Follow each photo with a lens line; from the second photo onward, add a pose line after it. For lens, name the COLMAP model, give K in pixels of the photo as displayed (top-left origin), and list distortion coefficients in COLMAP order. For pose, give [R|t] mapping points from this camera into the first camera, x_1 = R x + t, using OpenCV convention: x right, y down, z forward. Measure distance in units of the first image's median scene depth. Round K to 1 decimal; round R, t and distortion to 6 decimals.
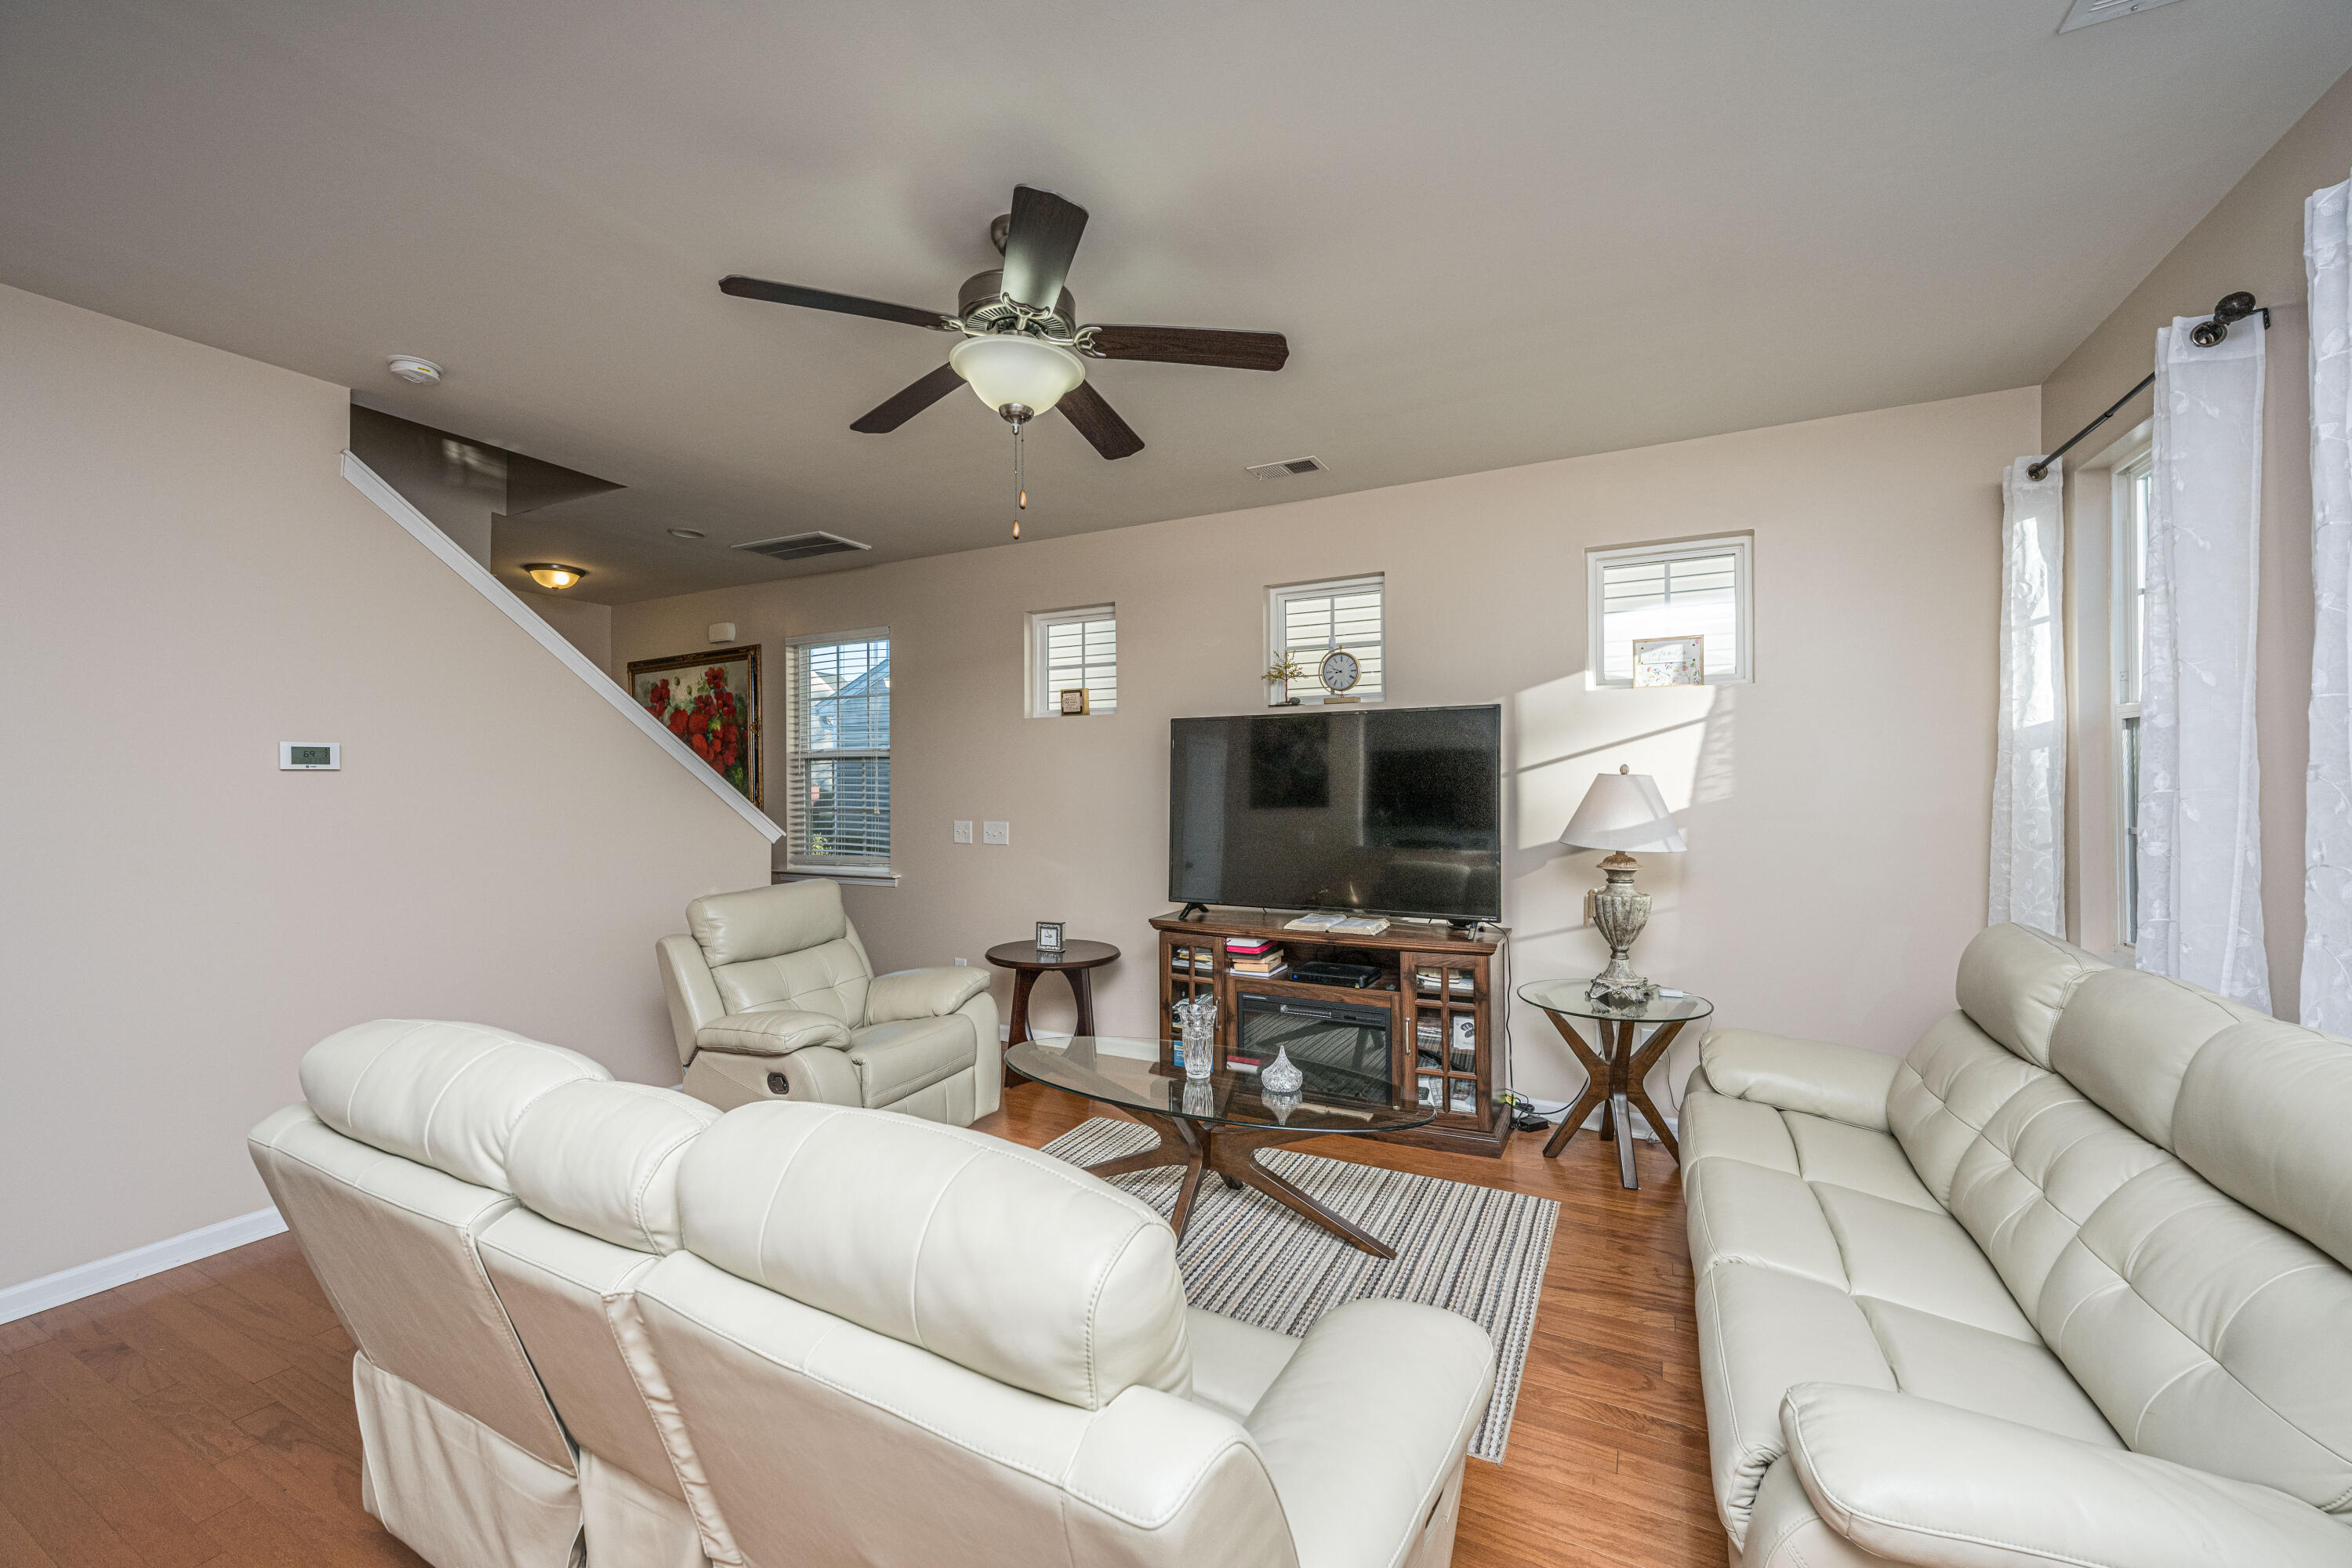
lens RADIAL K [[928.0, 0, 1176.0], [0, 928.0, 784.0], [0, 0, 1]] dist [0.018777, -0.000010]
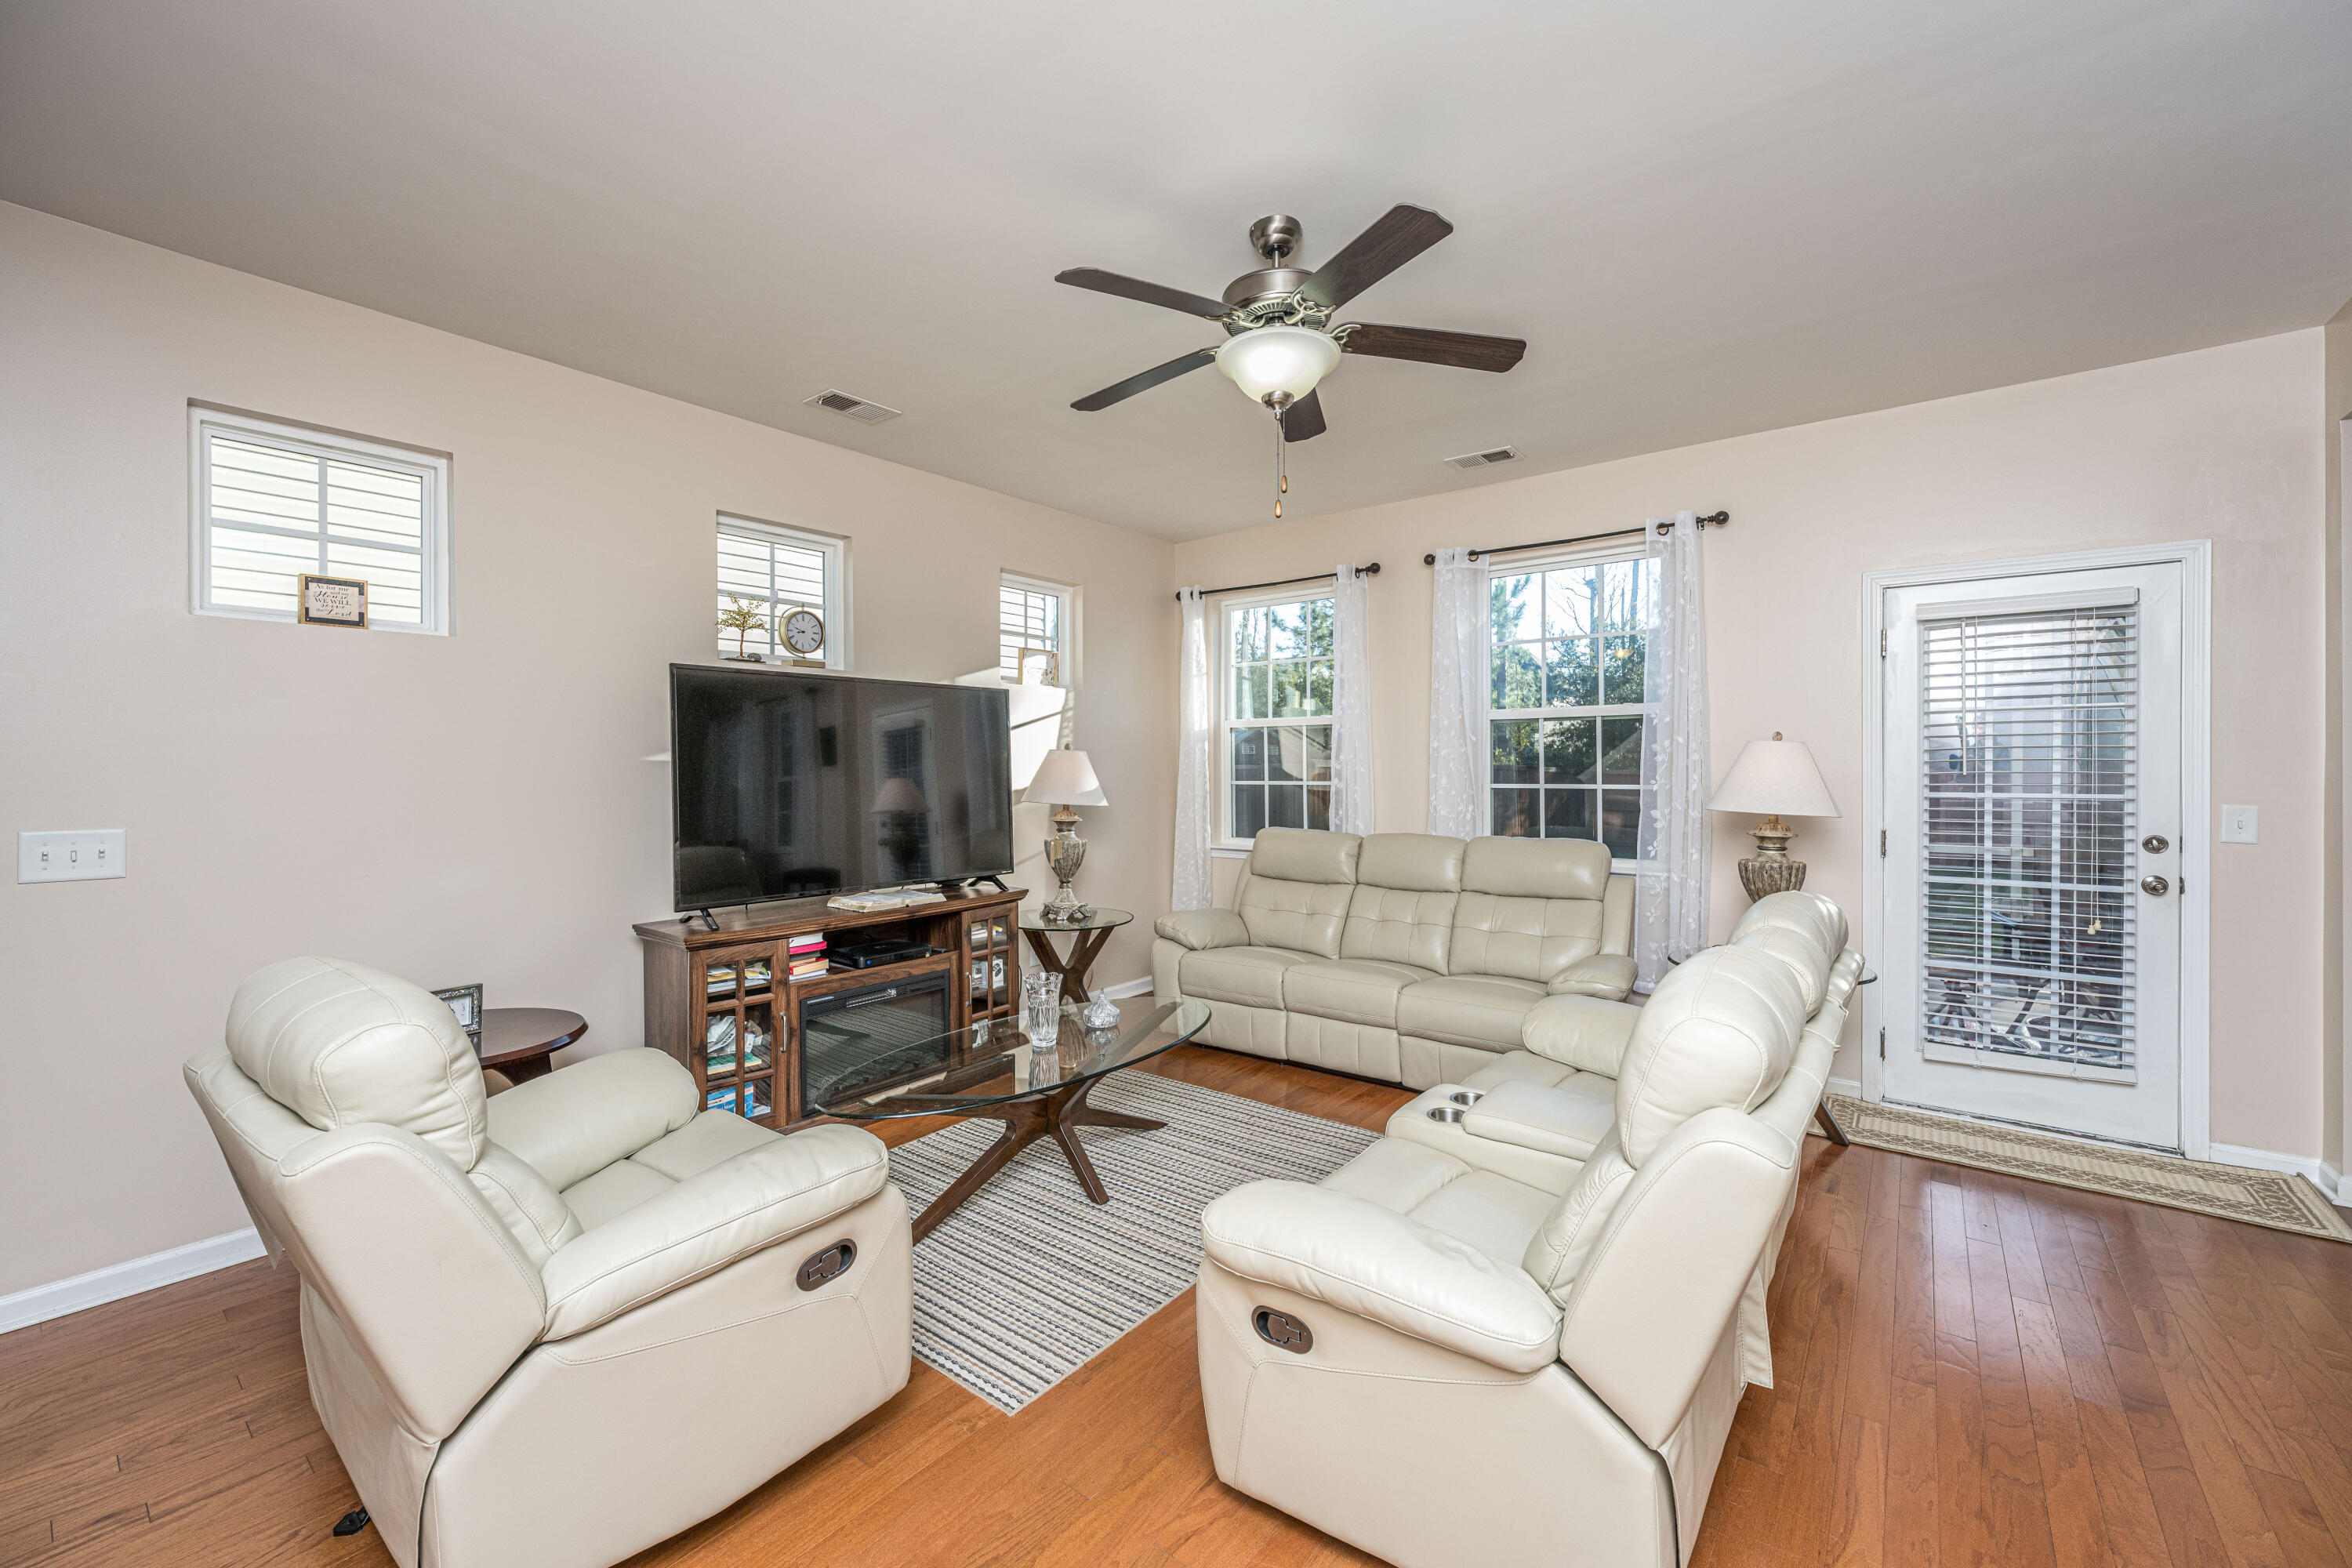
lens RADIAL K [[936.3, 0, 1180.7], [0, 936.3, 768.4], [0, 0, 1]] dist [-0.000106, -0.000159]
pose [[0.187329, 0.002115, 0.982295, -0.760917], [0.003471, 0.999990, -0.002815, 0.018969], [-0.982291, 0.003937, 0.187320, 0.545891]]
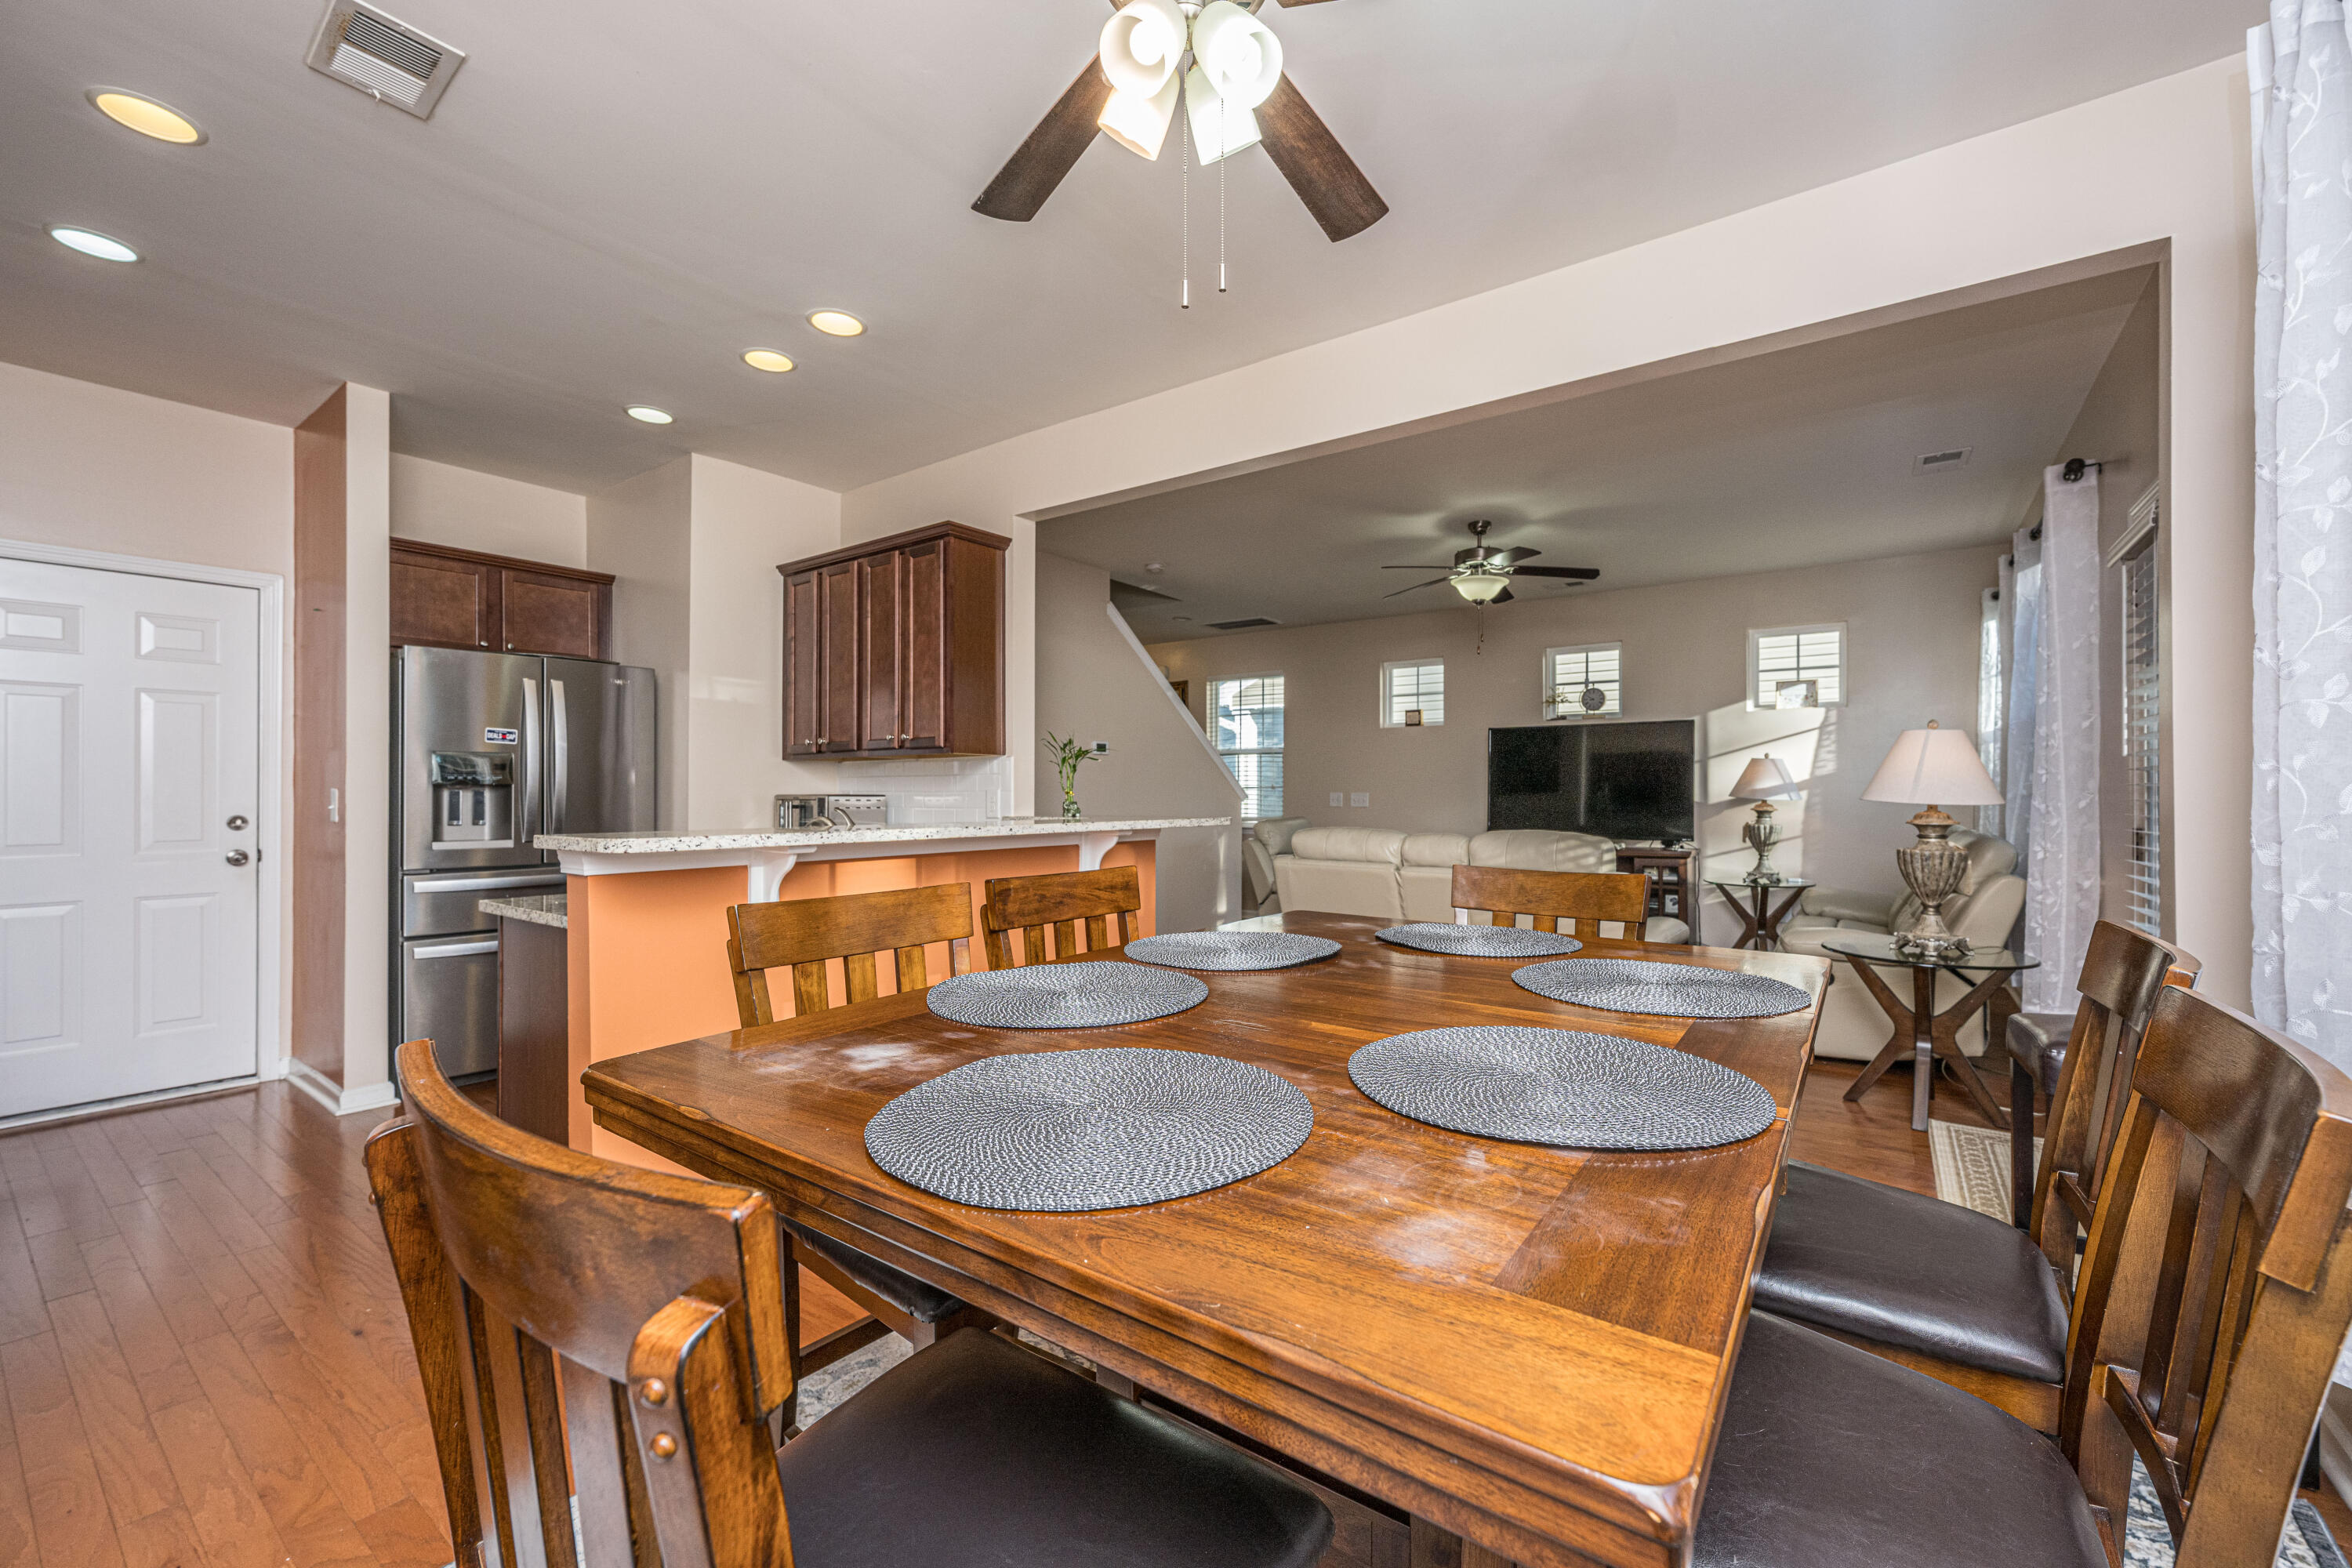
lens RADIAL K [[940.1, 0, 1204.0], [0, 940.1, 791.5], [0, 0, 1]] dist [0.000615, -0.000105]
pose [[0.987895, 0.008523, -0.154891, -0.289566], [-0.008922, 0.999958, -0.001878, 0.062049], [0.154869, 0.003237, 0.987930, -0.891843]]
